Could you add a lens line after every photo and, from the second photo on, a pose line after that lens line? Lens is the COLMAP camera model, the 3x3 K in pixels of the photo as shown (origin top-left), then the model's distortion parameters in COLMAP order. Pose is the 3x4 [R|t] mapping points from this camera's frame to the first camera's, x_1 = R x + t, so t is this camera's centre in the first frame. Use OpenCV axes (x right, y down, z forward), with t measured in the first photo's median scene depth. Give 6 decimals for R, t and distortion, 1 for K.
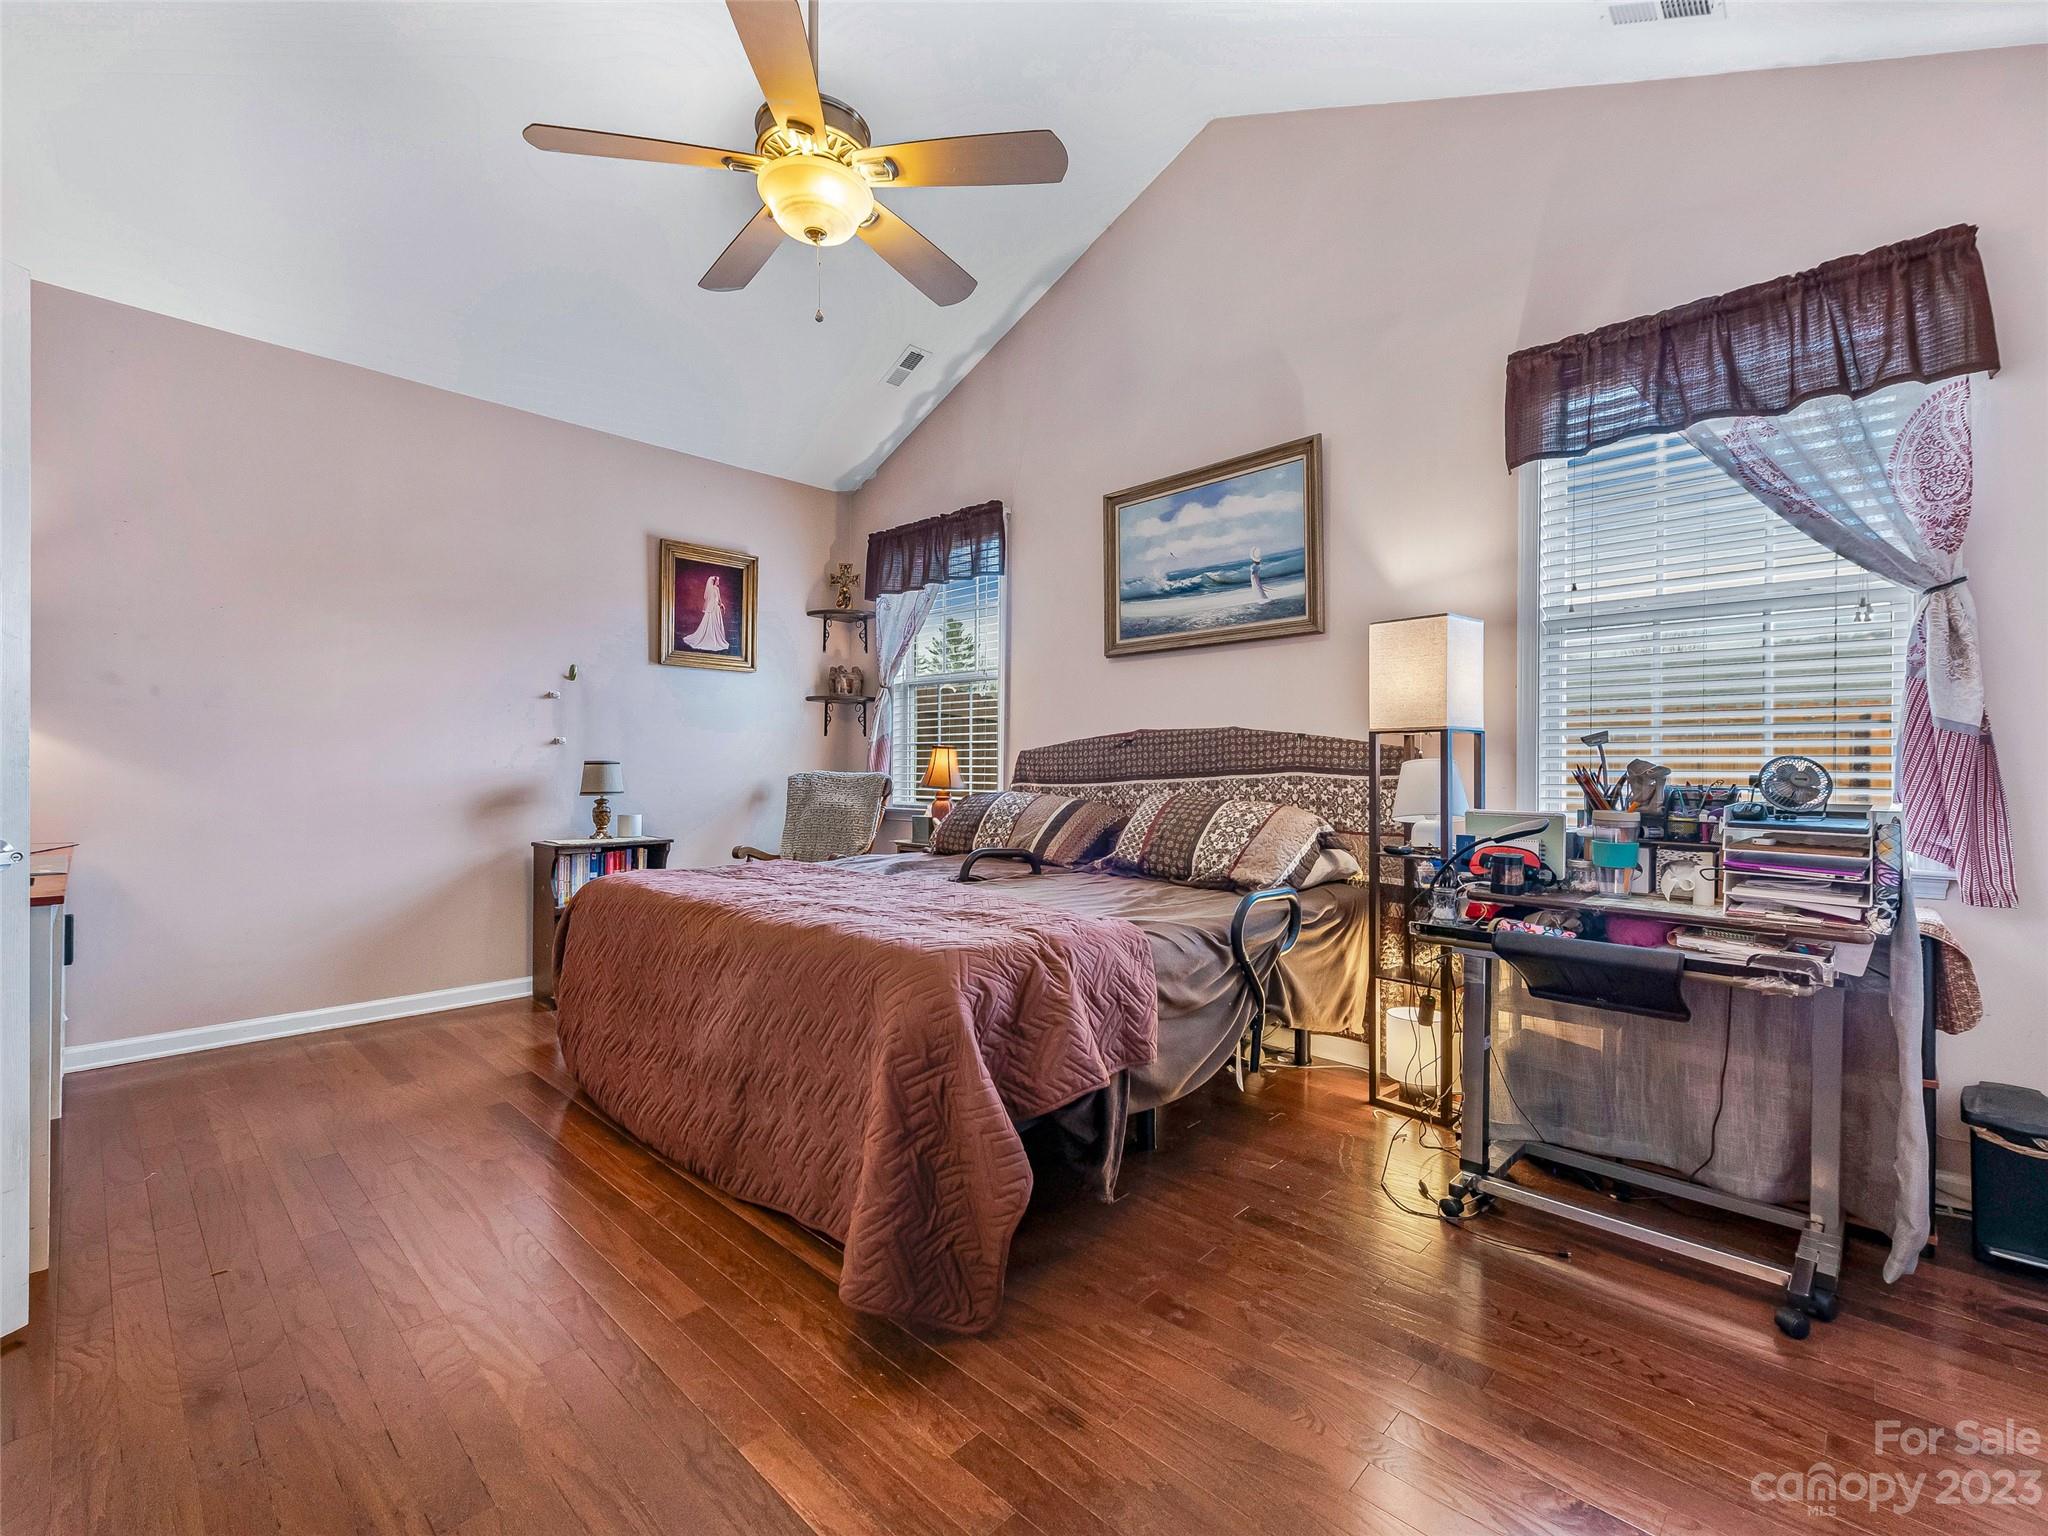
lens RADIAL K [[936.2, 0, 1025.9], [0, 936.2, 762.5], [0, 0, 1]] dist [0.013795, -0.004615]
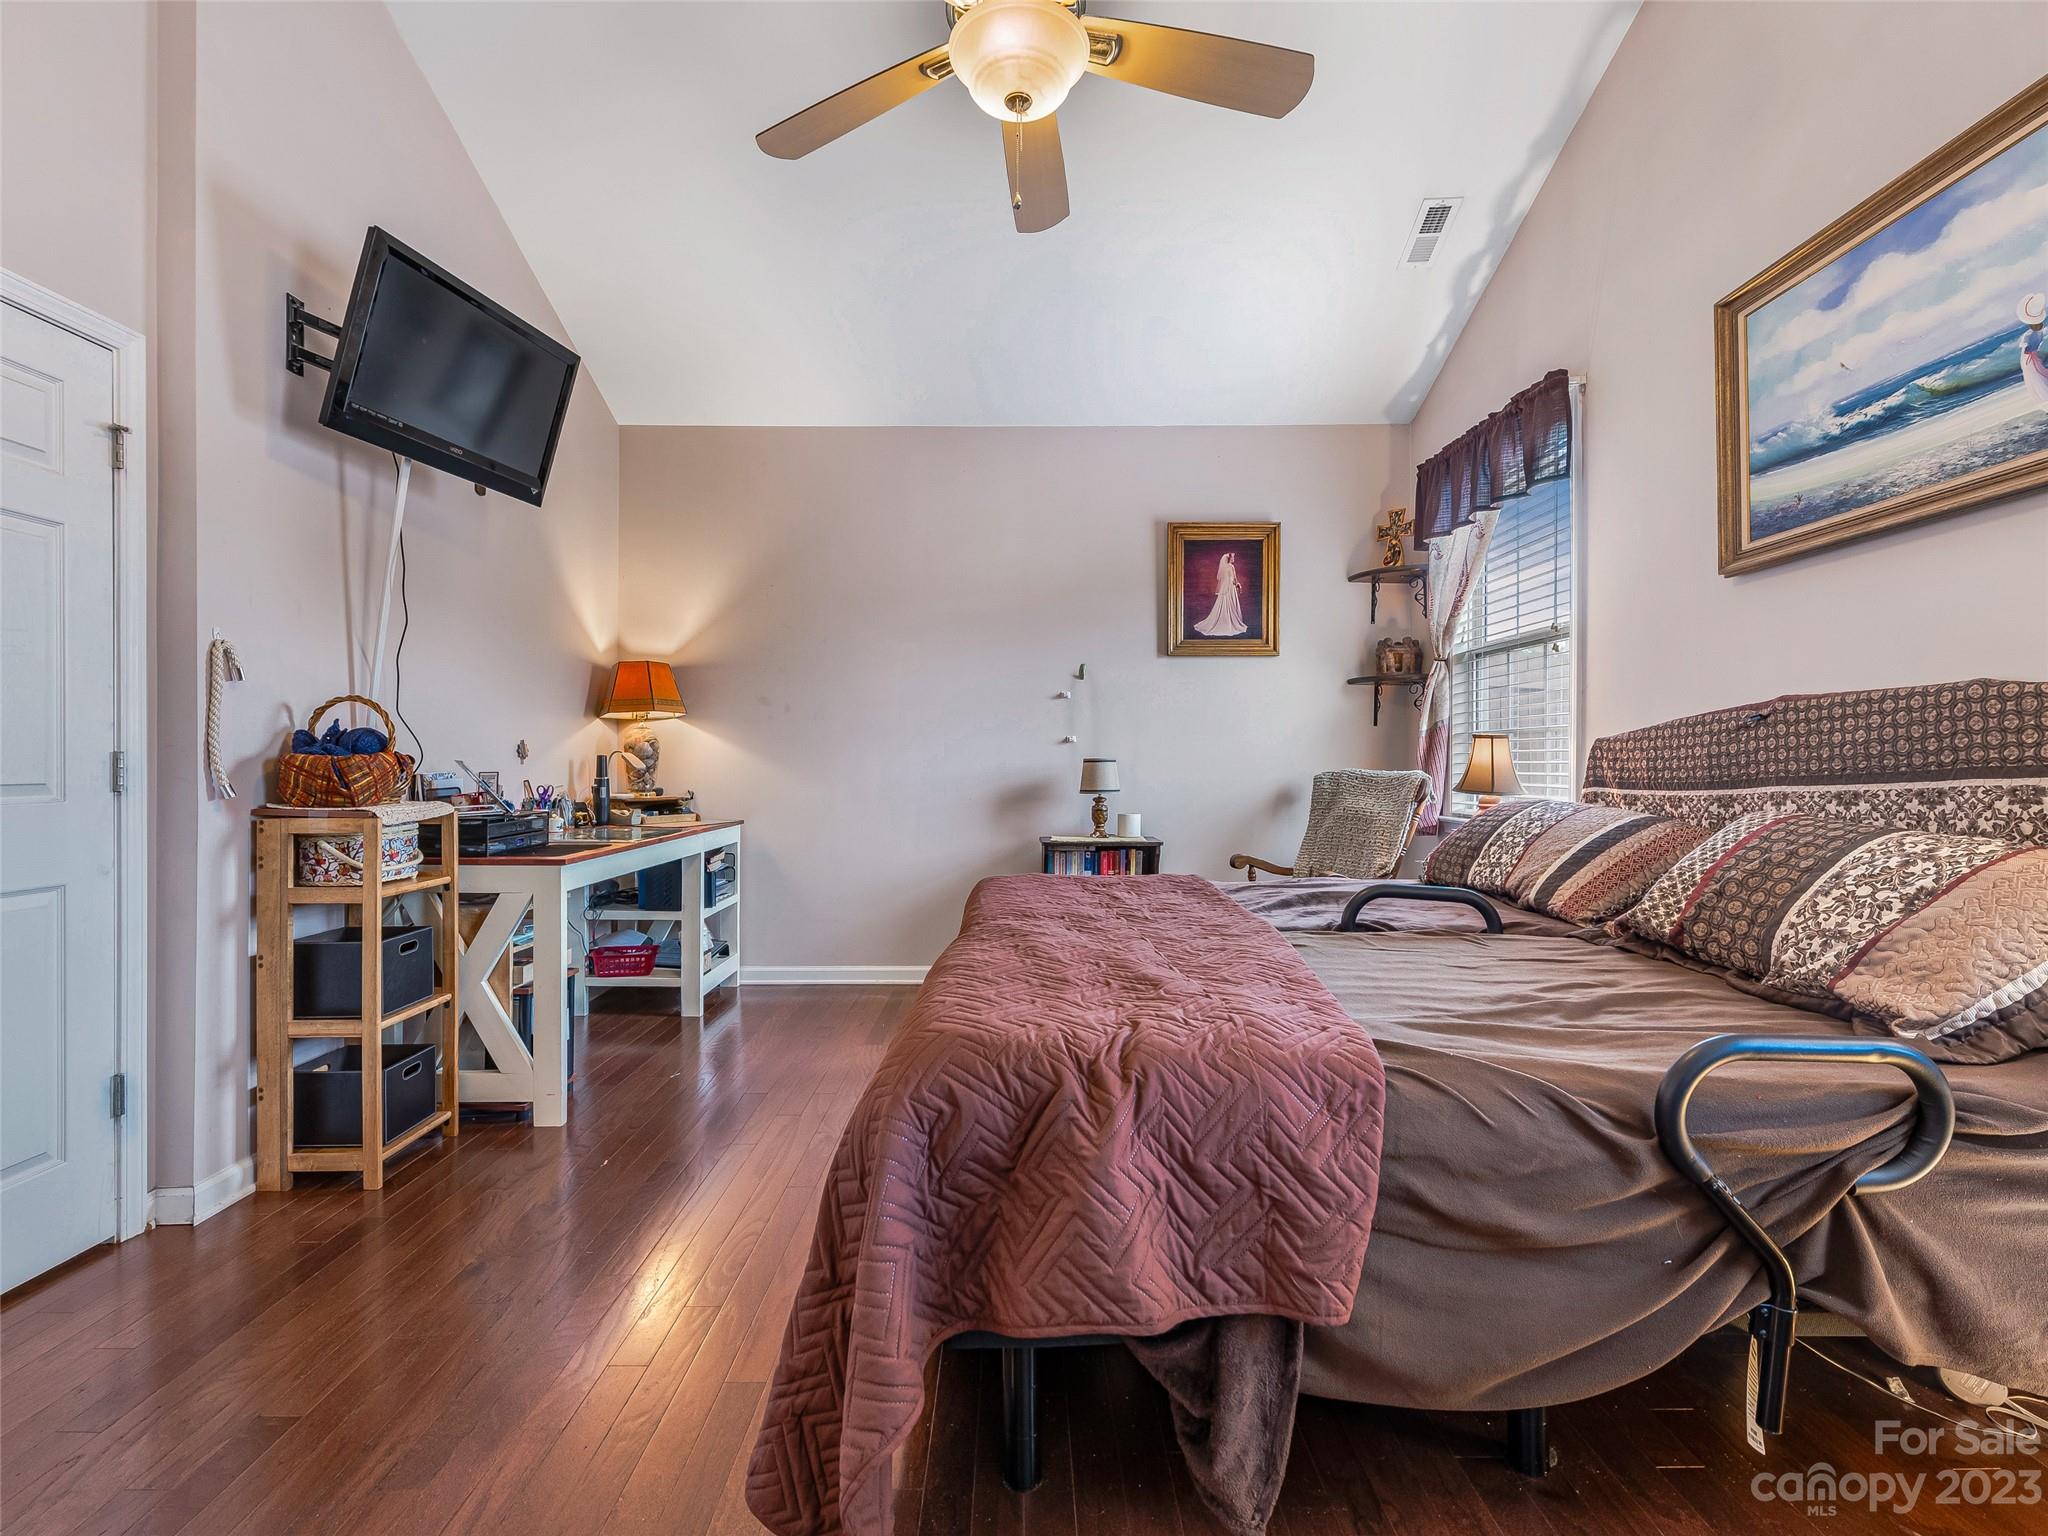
lens RADIAL K [[939.1, 0, 969.9], [0, 939.1, 759.0], [0, 0, 1]] dist [0.002389, -0.003021]
pose [[0.677517, -0.006960, -0.735474, 0.213621], [0.005802, 0.999975, -0.004118, 0.002180], [0.735484, -0.001478, 0.677540, 0.271514]]
